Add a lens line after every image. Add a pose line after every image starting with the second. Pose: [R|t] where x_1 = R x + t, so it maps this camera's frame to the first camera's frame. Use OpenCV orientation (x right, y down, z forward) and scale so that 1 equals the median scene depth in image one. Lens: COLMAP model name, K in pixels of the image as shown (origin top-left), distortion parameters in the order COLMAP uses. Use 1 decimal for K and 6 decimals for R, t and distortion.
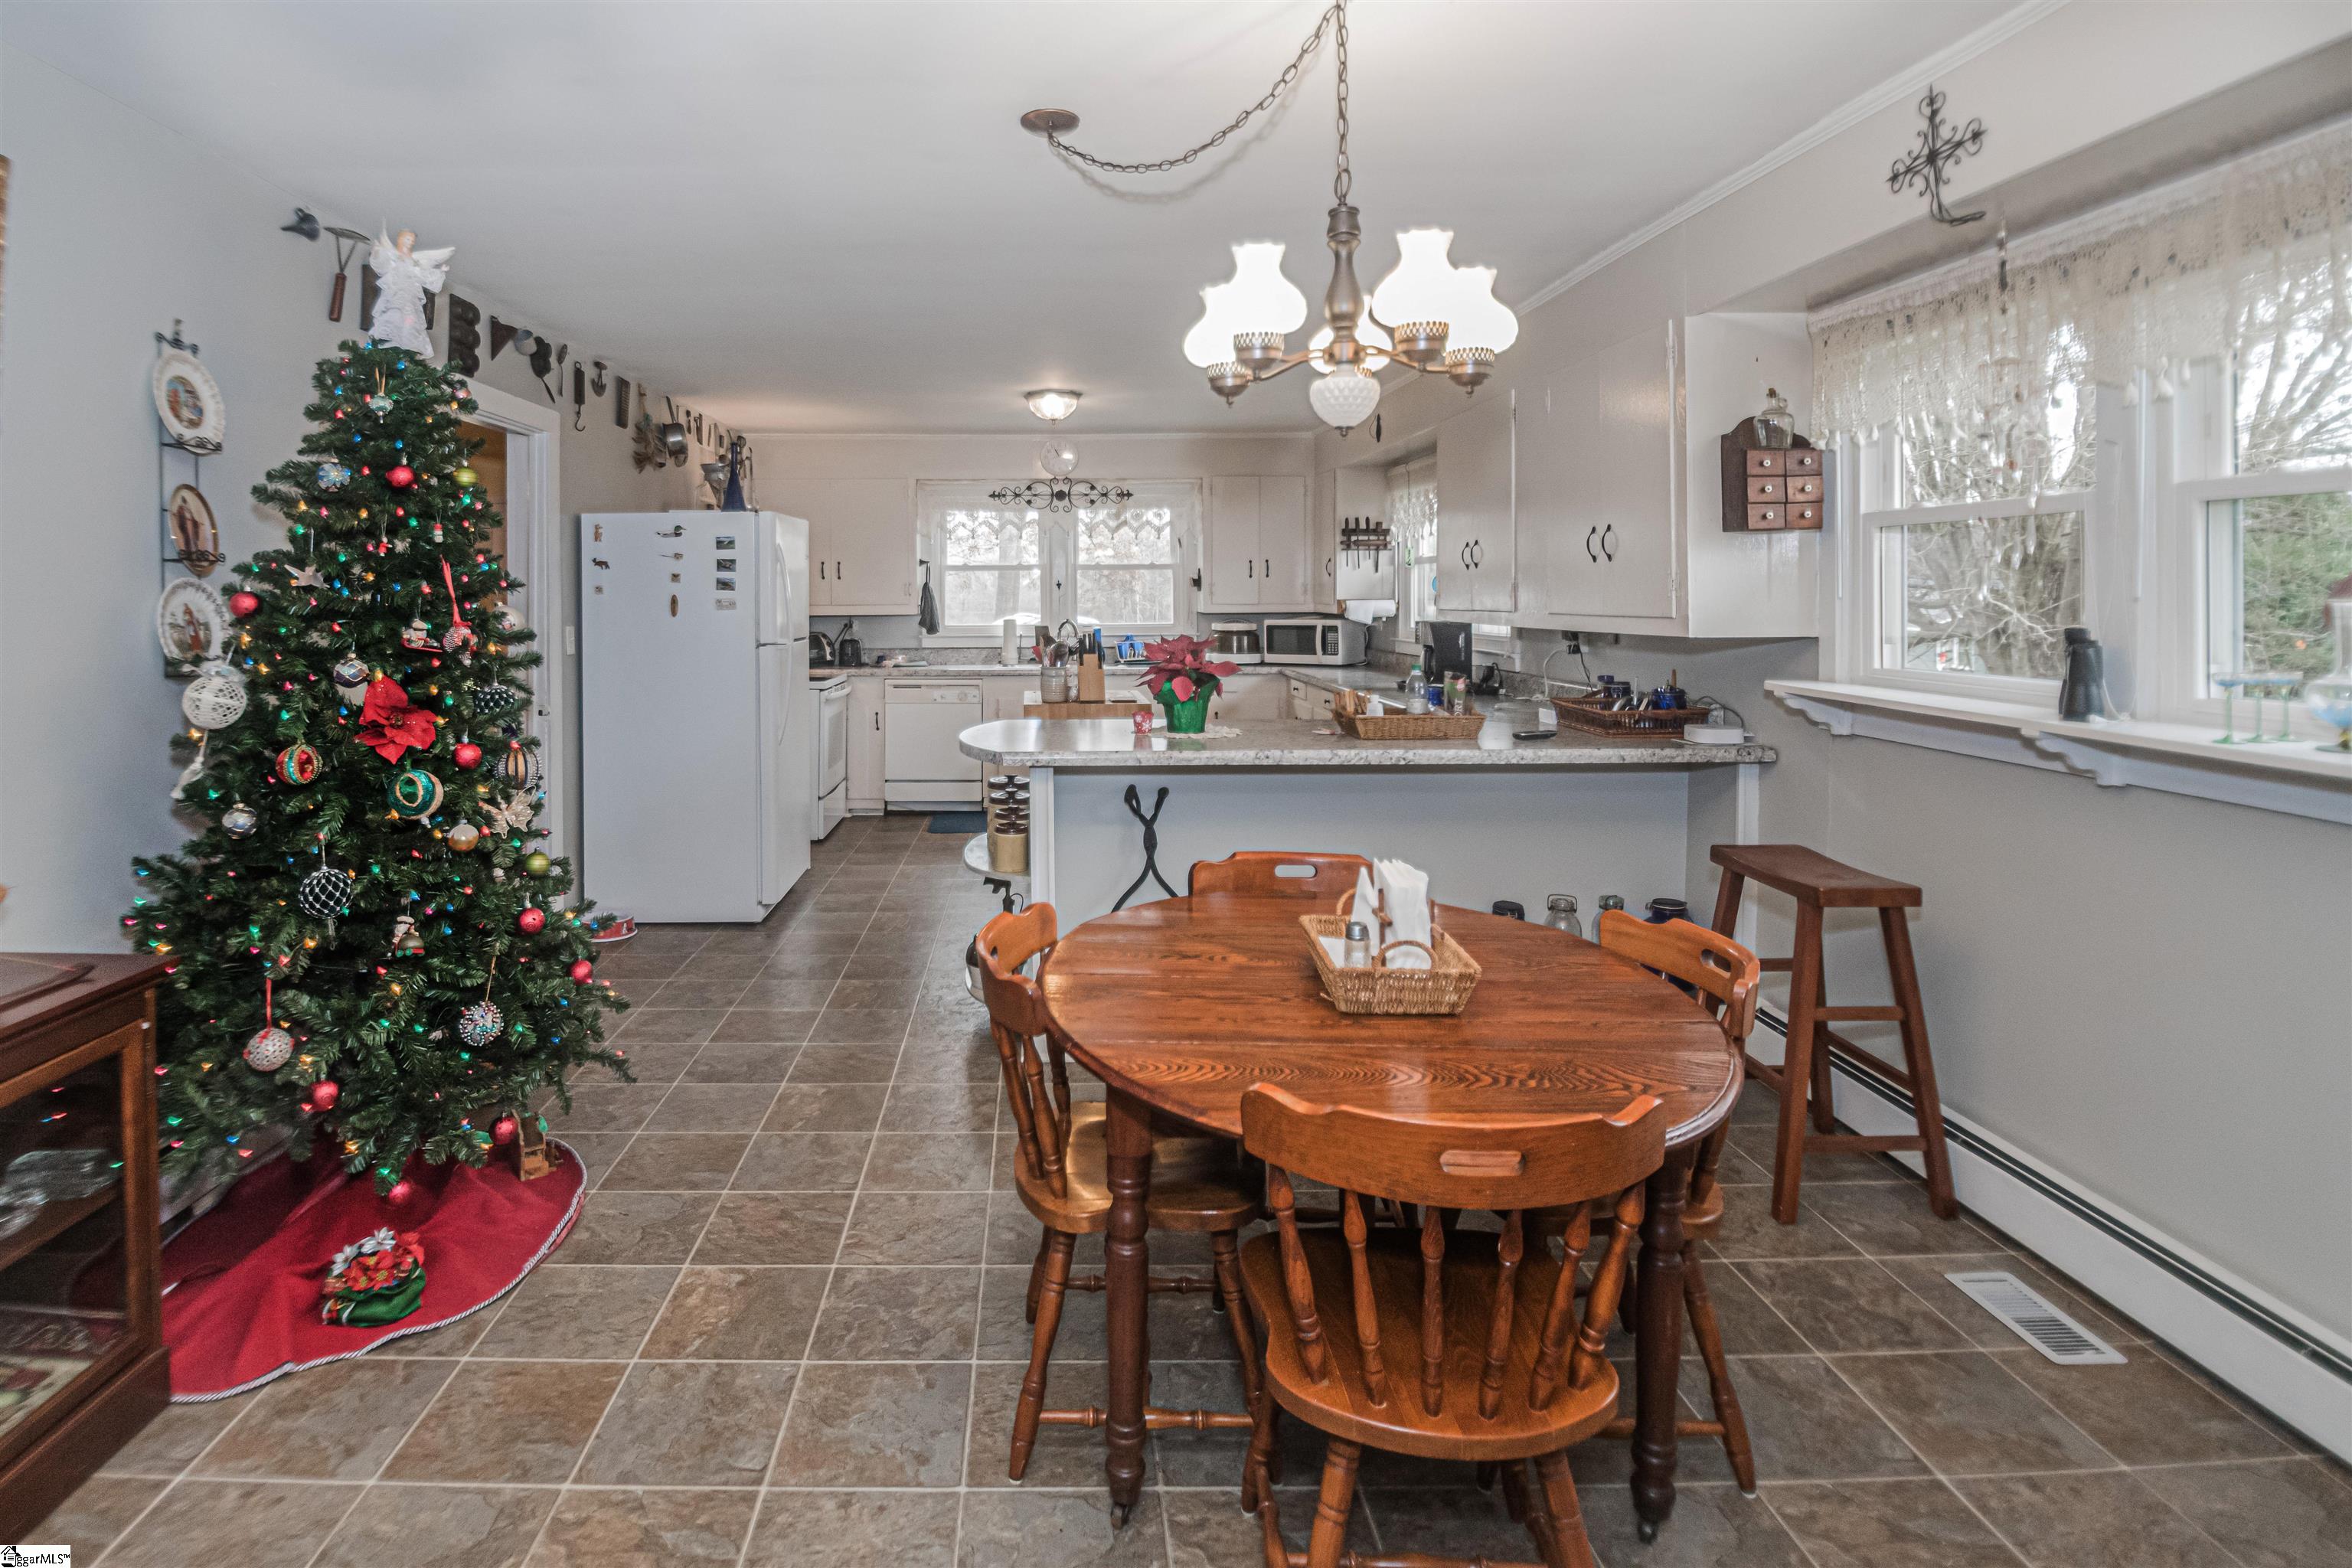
lens RADIAL K [[1187.4, 0, 1054.8], [0, 1187.4, 595.2], [0, 0, 1]] dist [-0.003571, -0.001016]
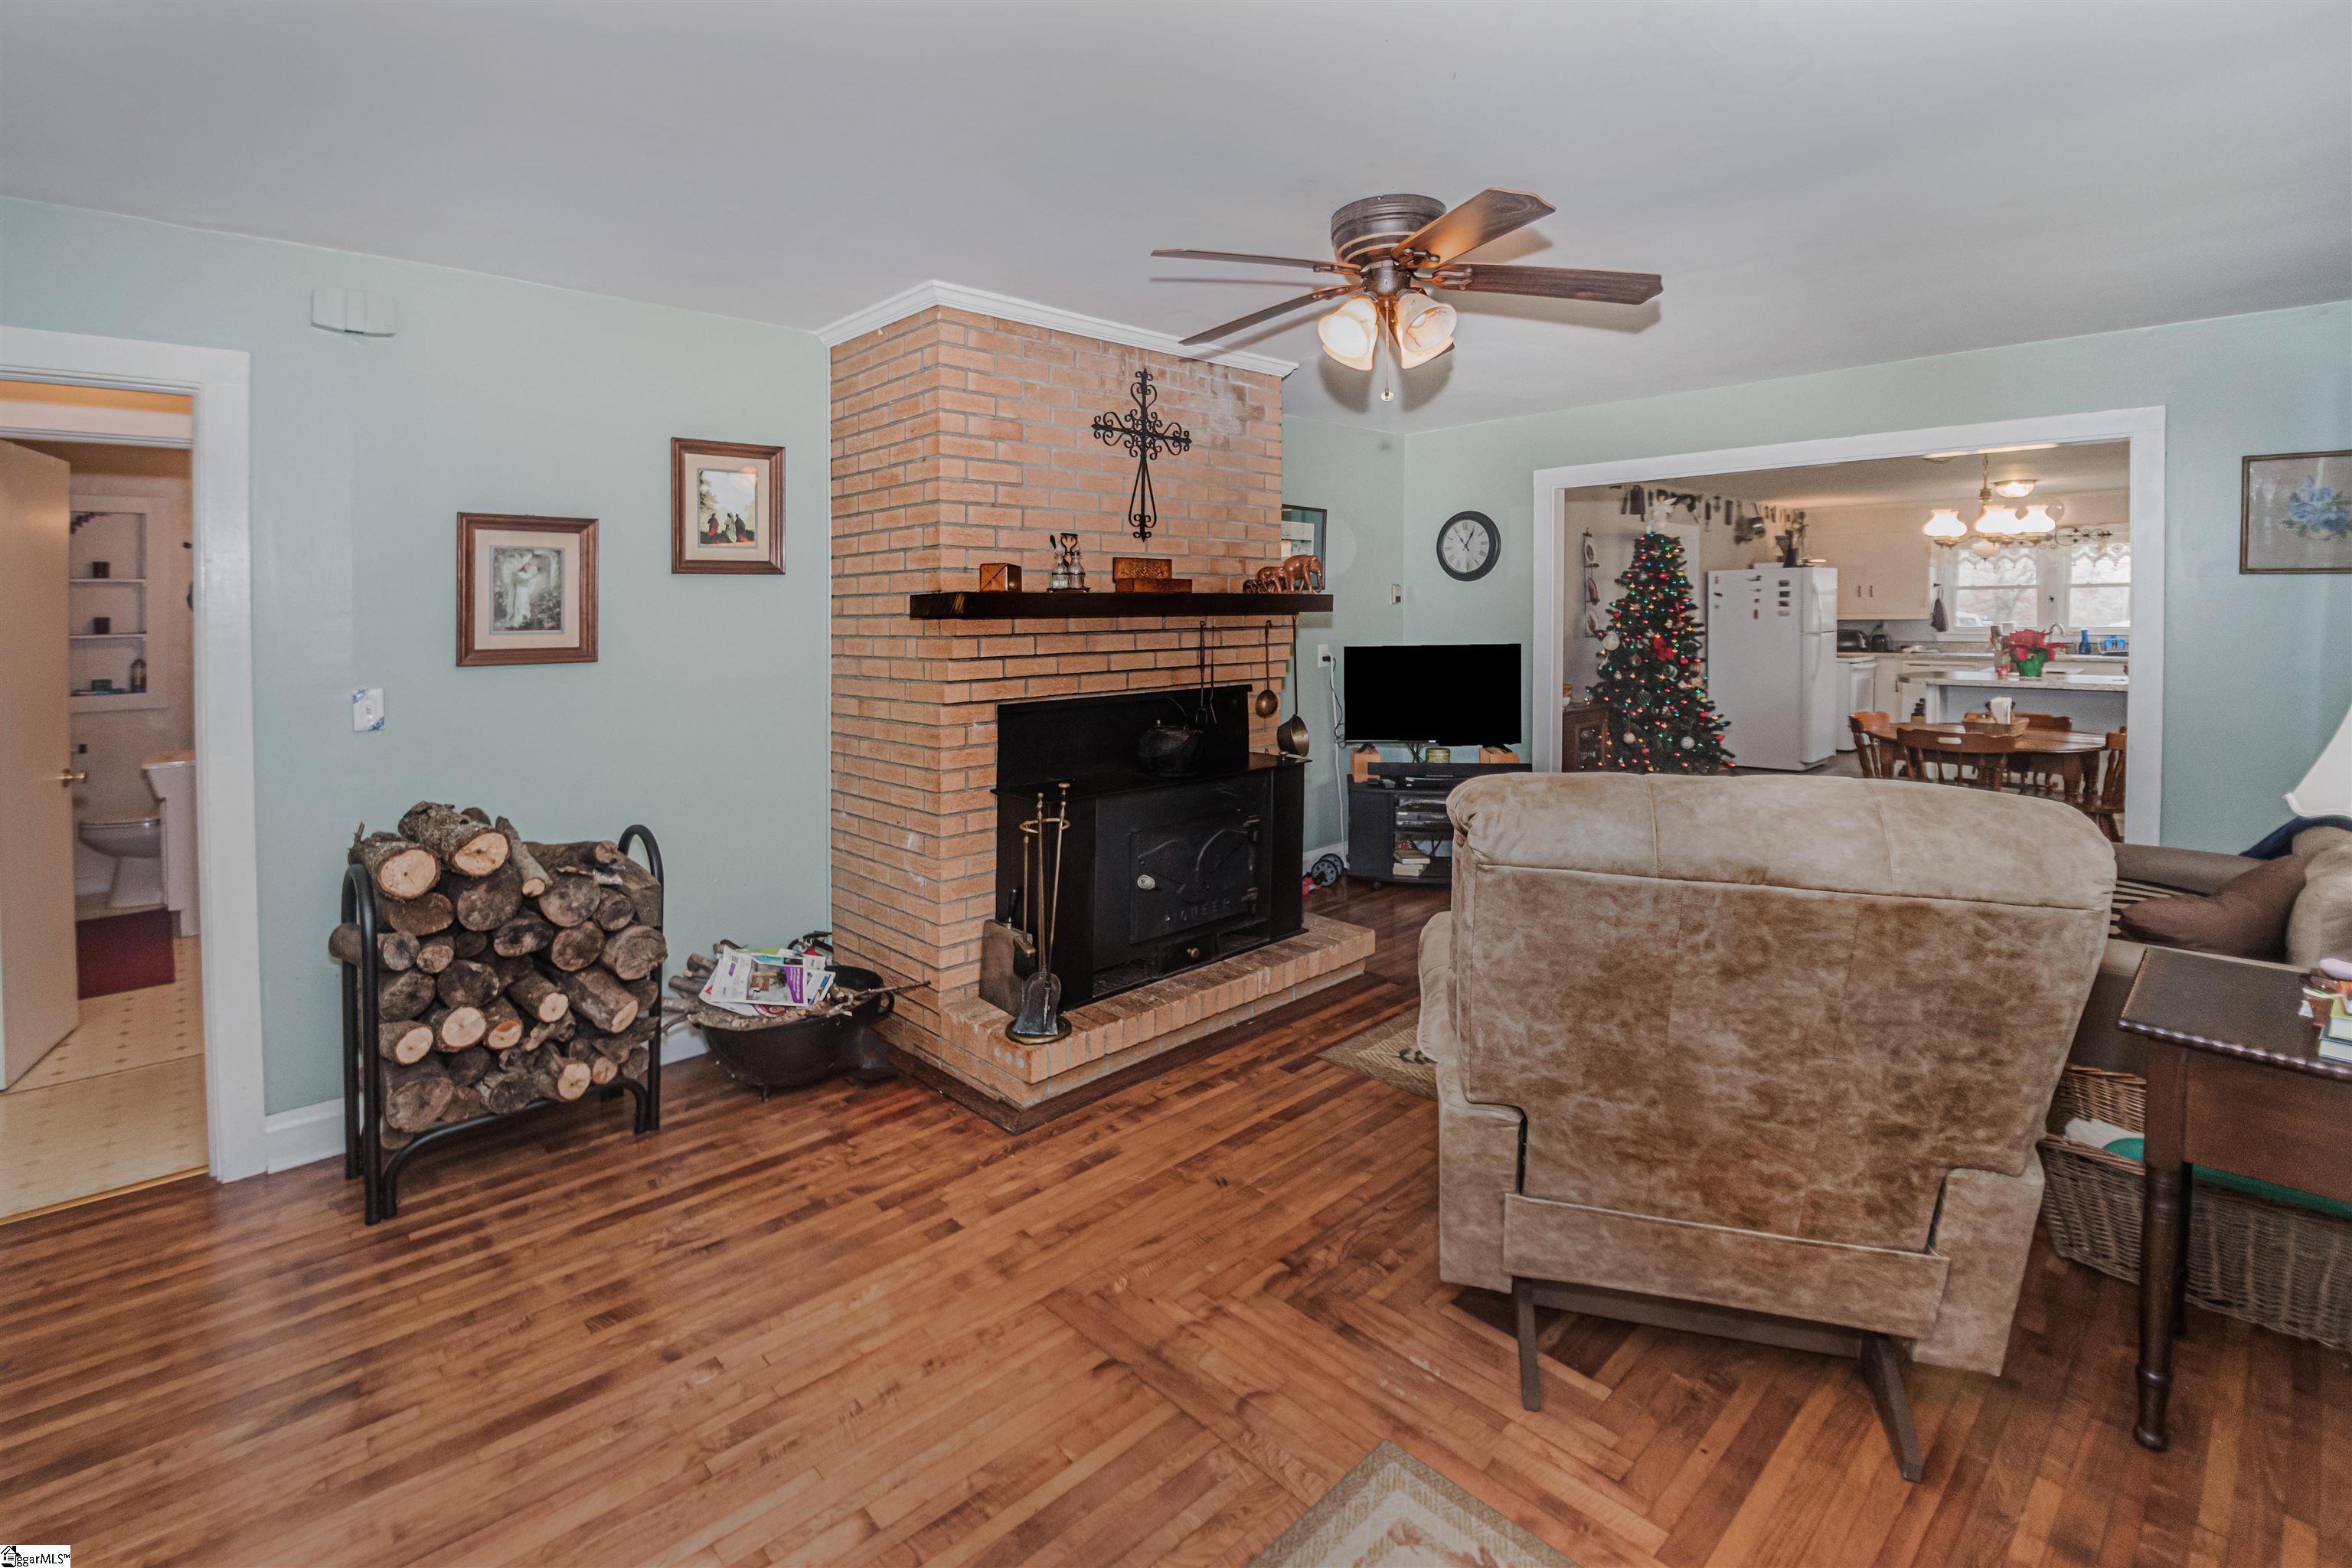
lens RADIAL K [[1055.0, 0, 1111.7], [0, 1055.0, 664.2], [0, 0, 1]] dist [-0.022910, -0.000554]
pose [[0.650089, 0.031671, -0.759197, 0.293102], [0.010836, 0.998643, 0.050939, -0.008069], [0.759781, -0.041341, 0.648864, -0.906672]]
